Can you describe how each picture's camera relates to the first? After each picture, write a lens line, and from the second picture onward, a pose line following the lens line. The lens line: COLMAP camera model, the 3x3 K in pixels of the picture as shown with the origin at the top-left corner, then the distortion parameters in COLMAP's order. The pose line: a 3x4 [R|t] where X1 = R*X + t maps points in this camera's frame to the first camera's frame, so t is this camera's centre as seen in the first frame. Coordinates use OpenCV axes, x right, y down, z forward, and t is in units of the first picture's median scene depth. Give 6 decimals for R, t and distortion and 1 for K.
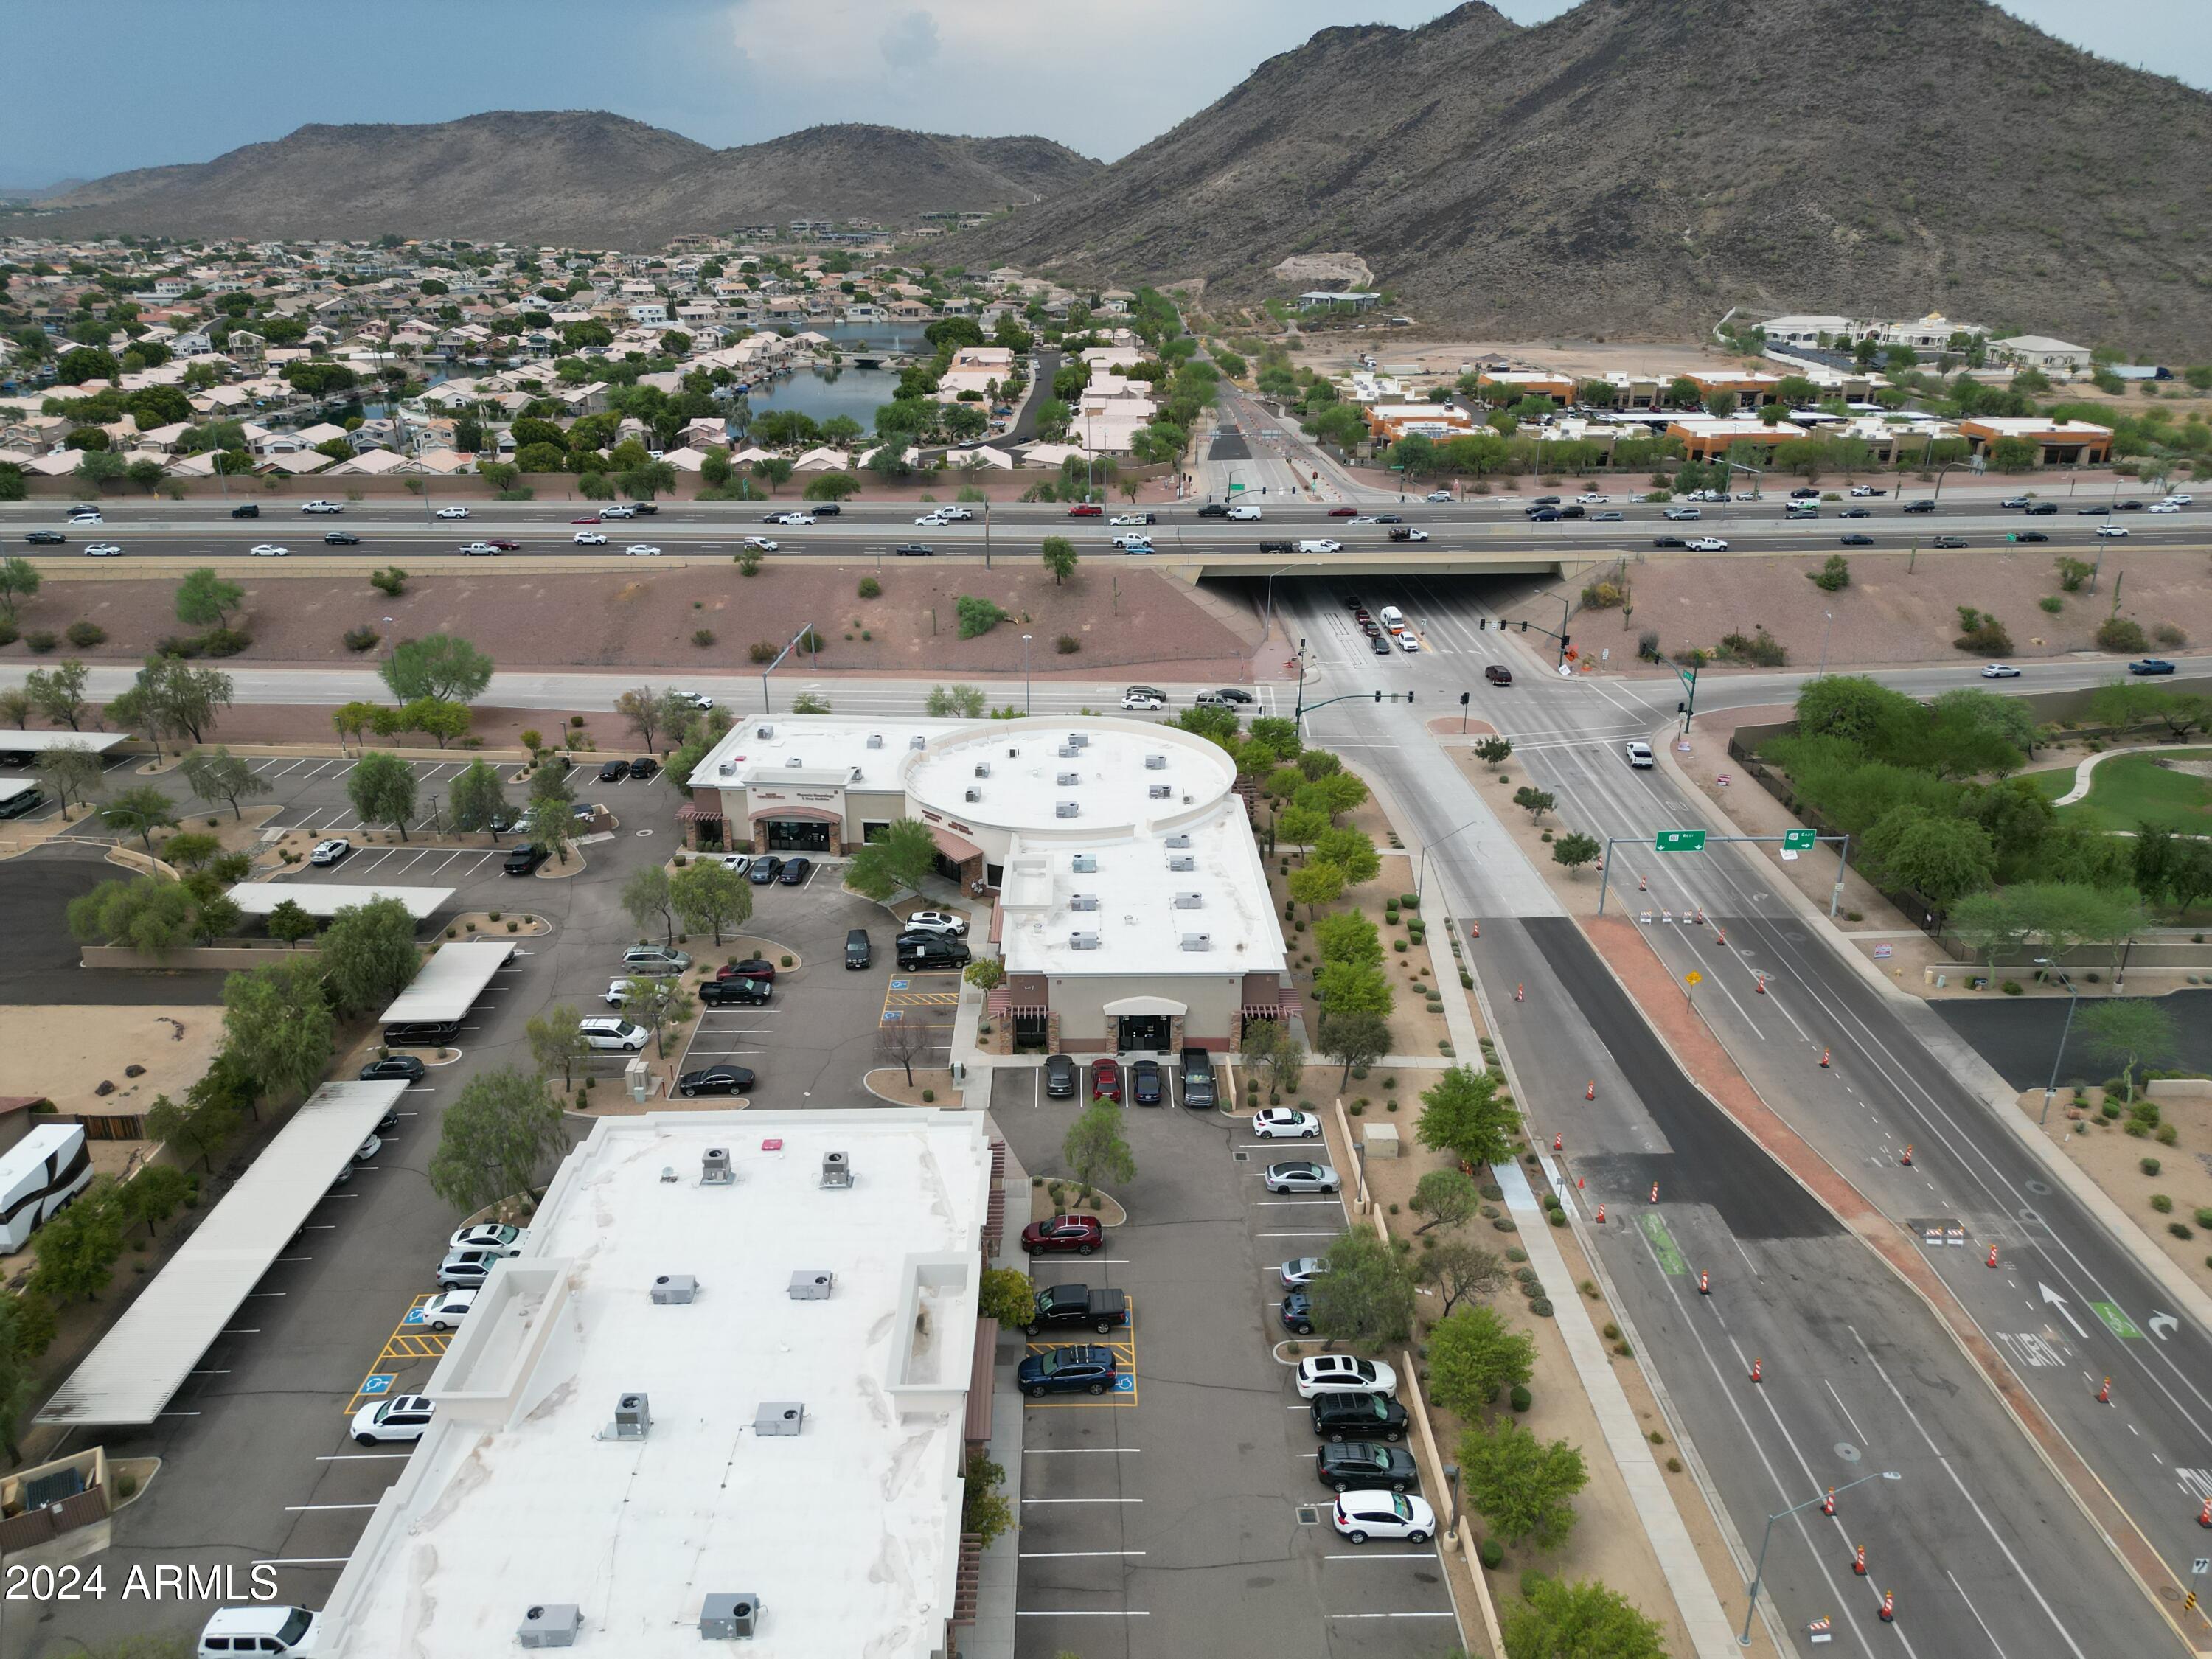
lens RADIAL K [[1564.4, 0, 1094.4], [0, 1564.4, 818.7], [0, 0, 1]] dist [0.063318, -0.059034]
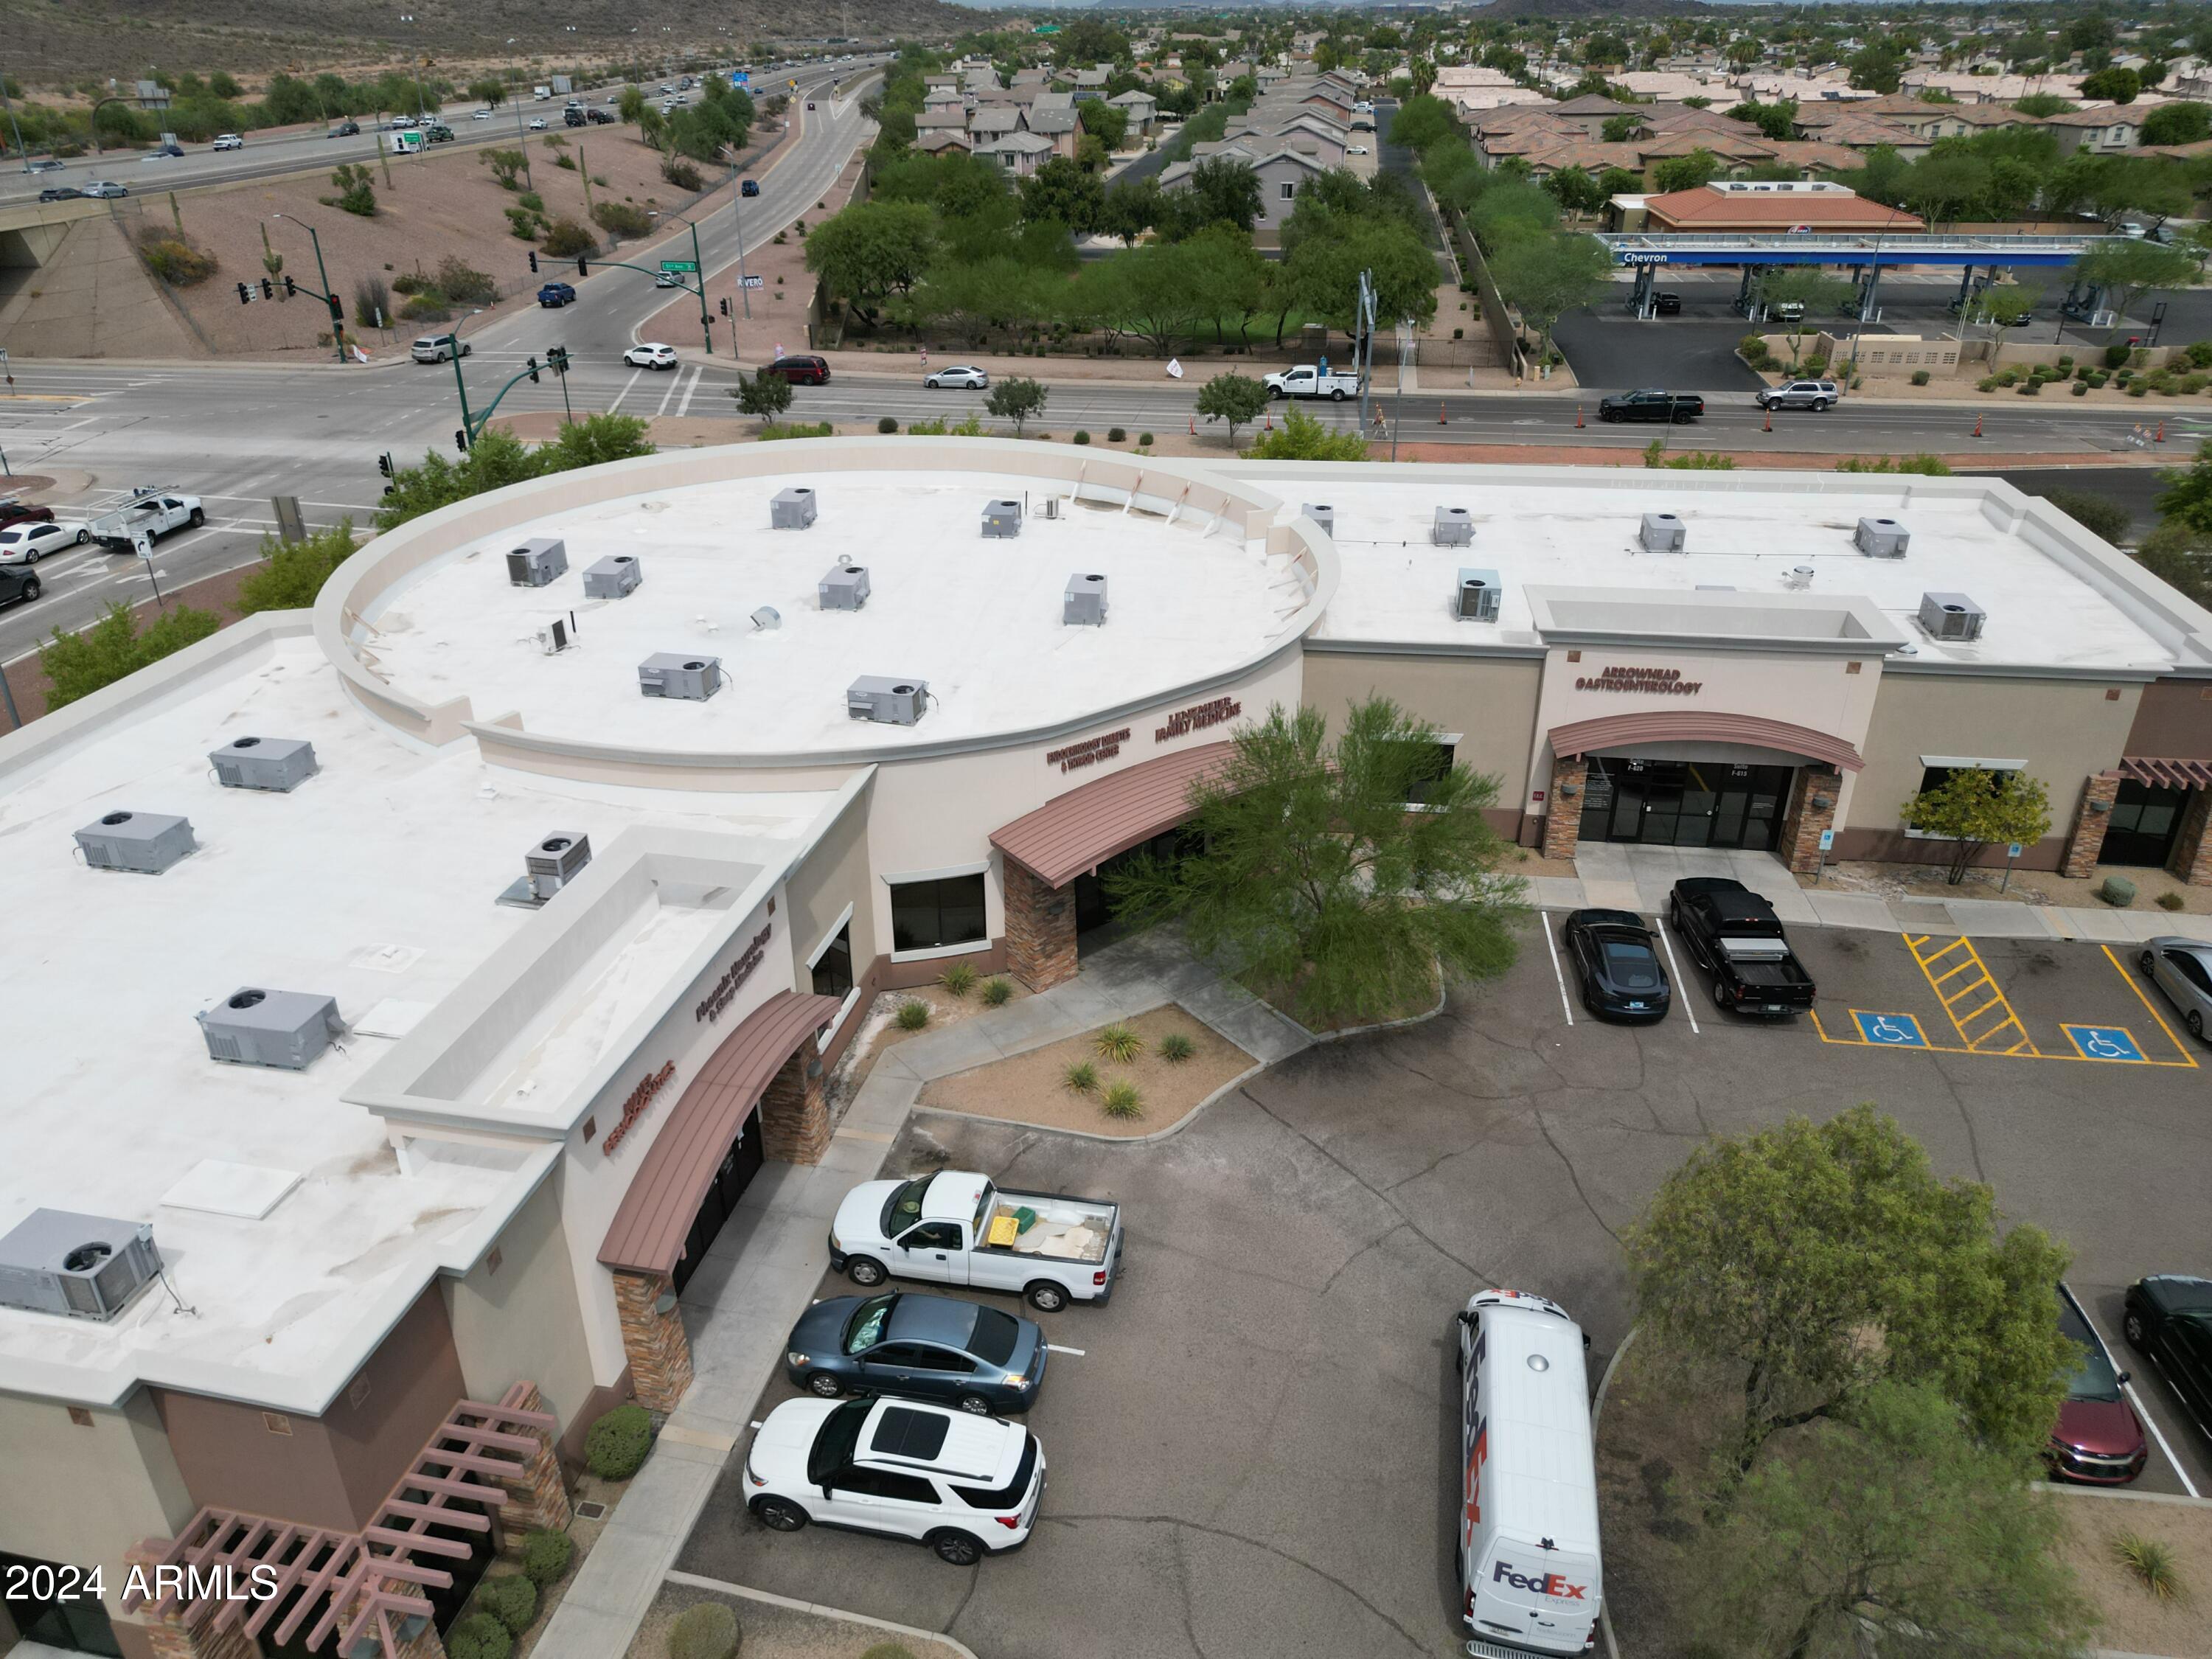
lens RADIAL K [[1564.4, 0, 1094.4], [0, 1564.4, 818.7], [0, 0, 1]] dist [0.063318, -0.059034]
pose [[0.143739, -0.447883, 0.882463, -0.132434], [0.365598, 0.852672, 0.373213, -0.035767], [-0.919607, 0.268981, 0.286307, 0.332639]]
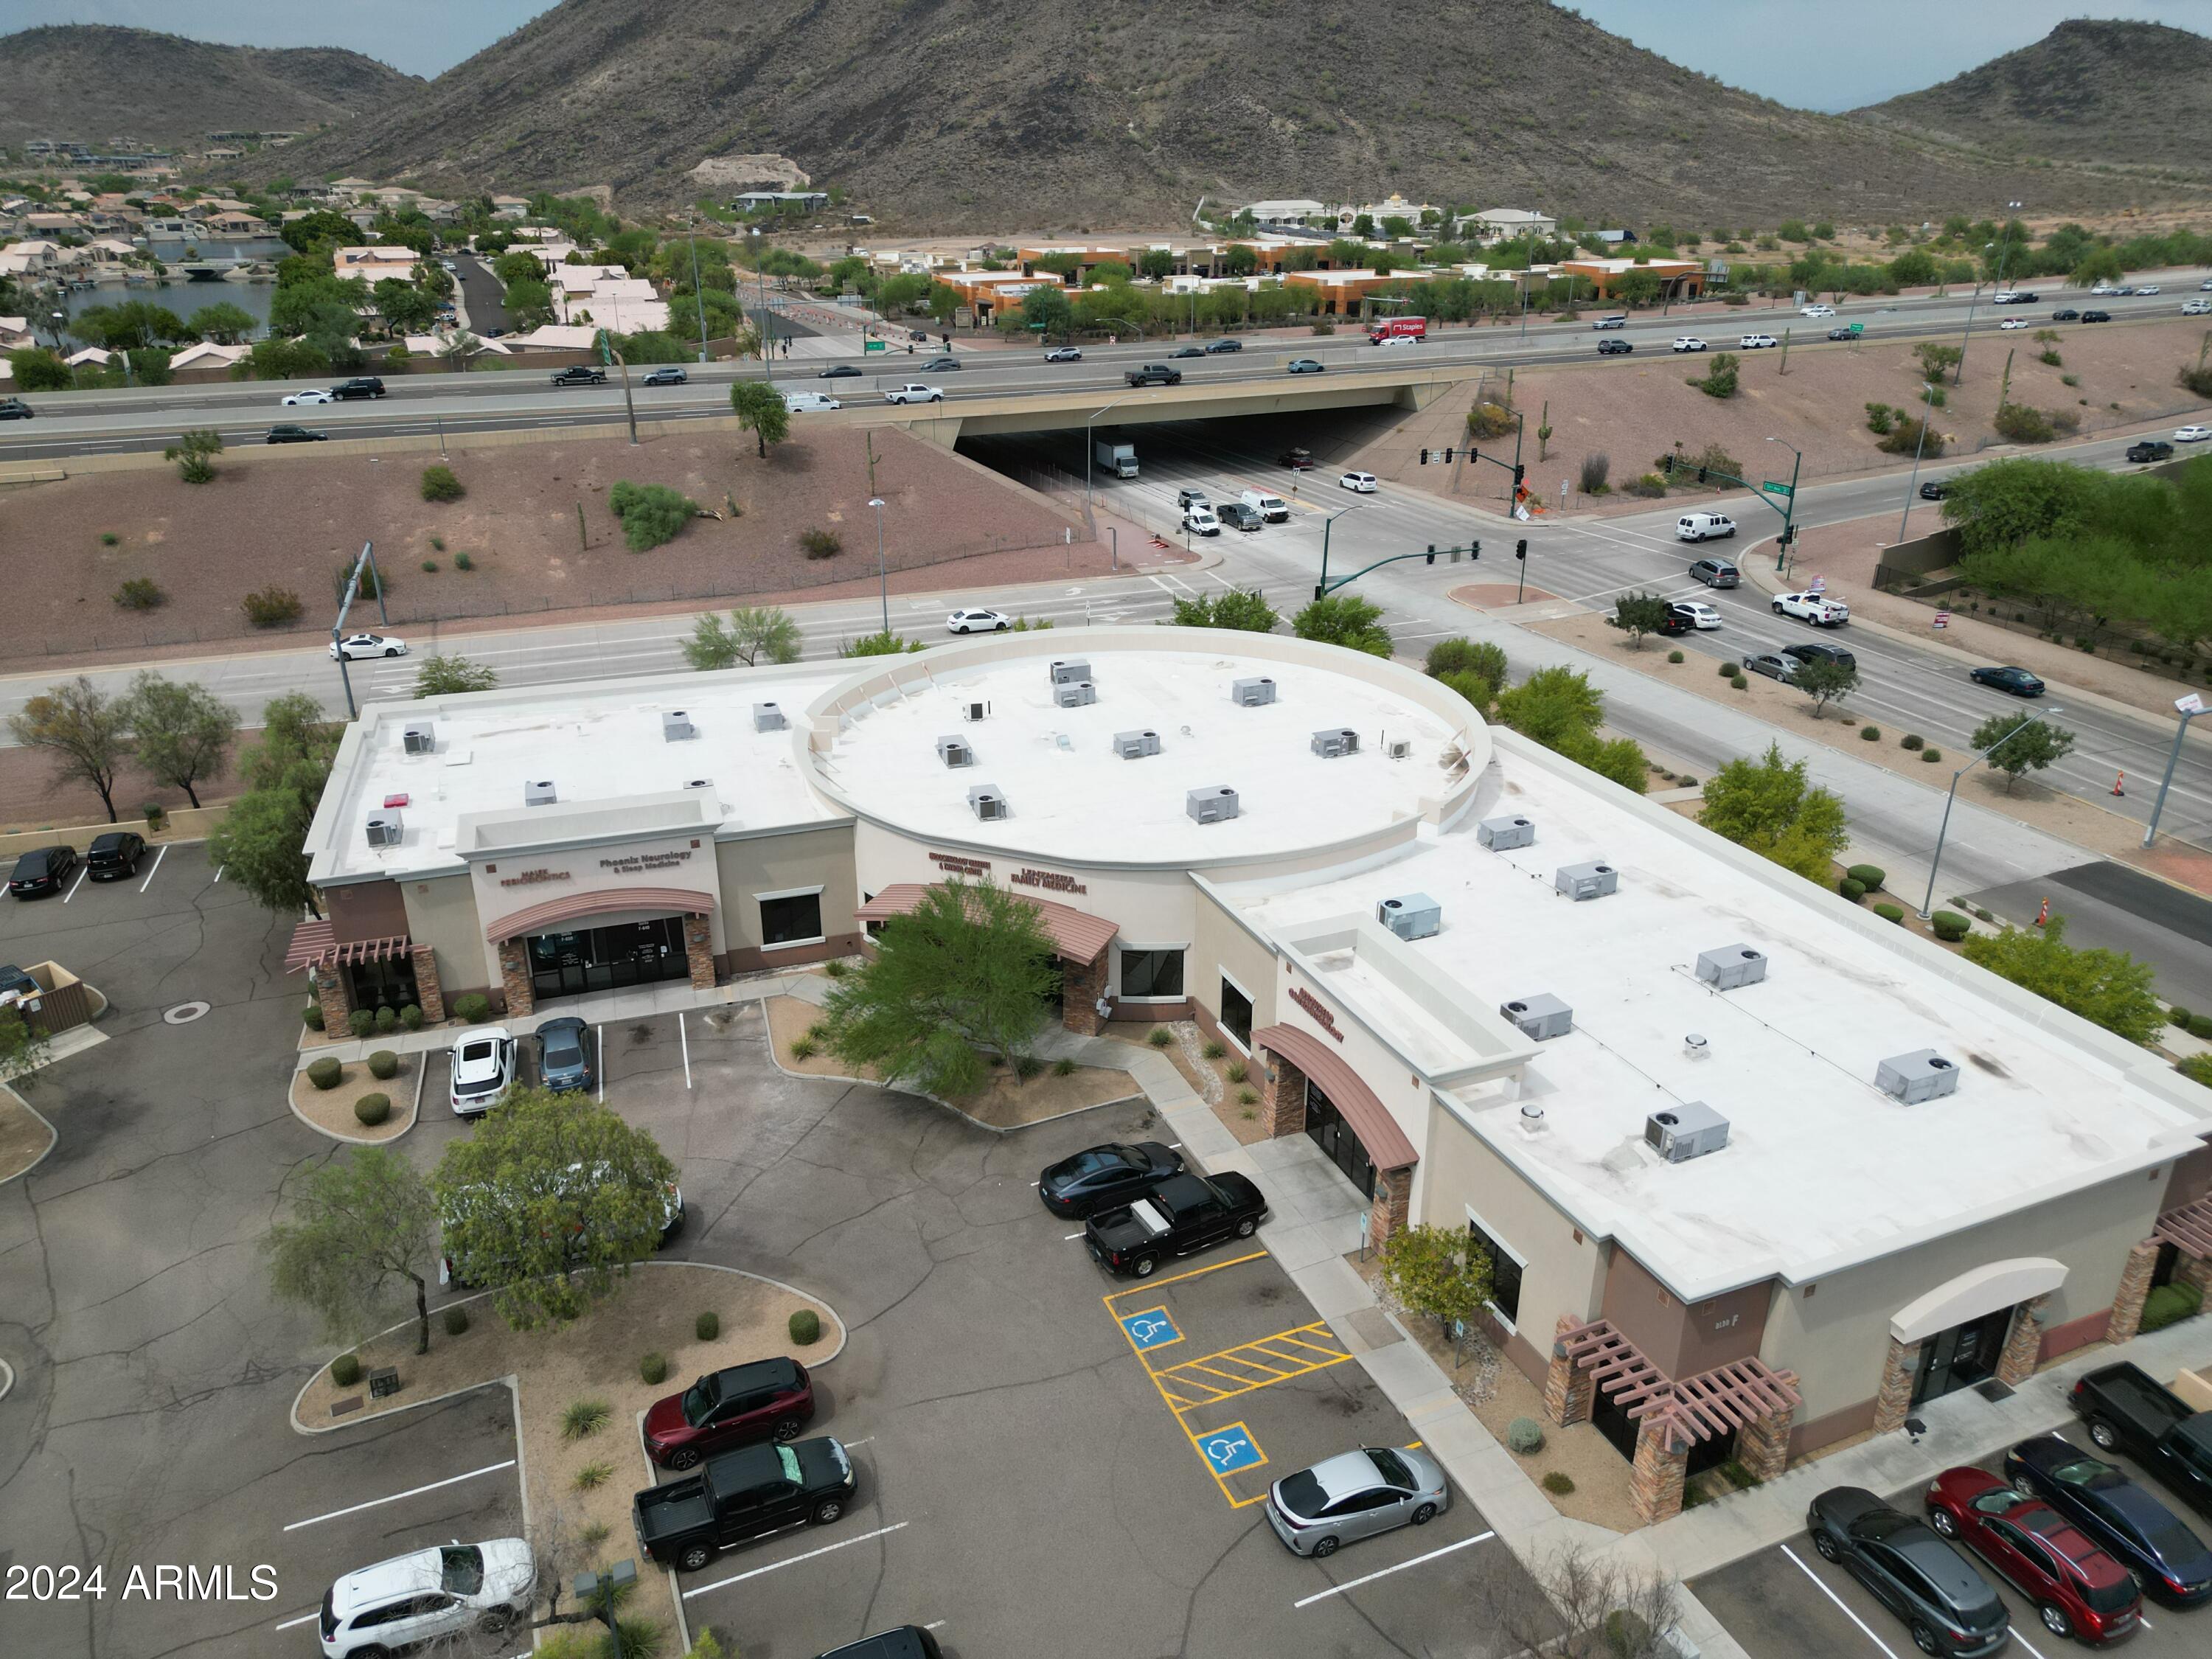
lens RADIAL K [[1564.4, 0, 1094.4], [0, 1564.4, 818.7], [0, 0, 1]] dist [0.063318, -0.059034]
pose [[0.926997, -0.151272, 0.343209, -0.079130], [0.142120, 0.988492, 0.051823, -0.011532], [-0.347099, 0.000737, 0.937828, 0.207455]]
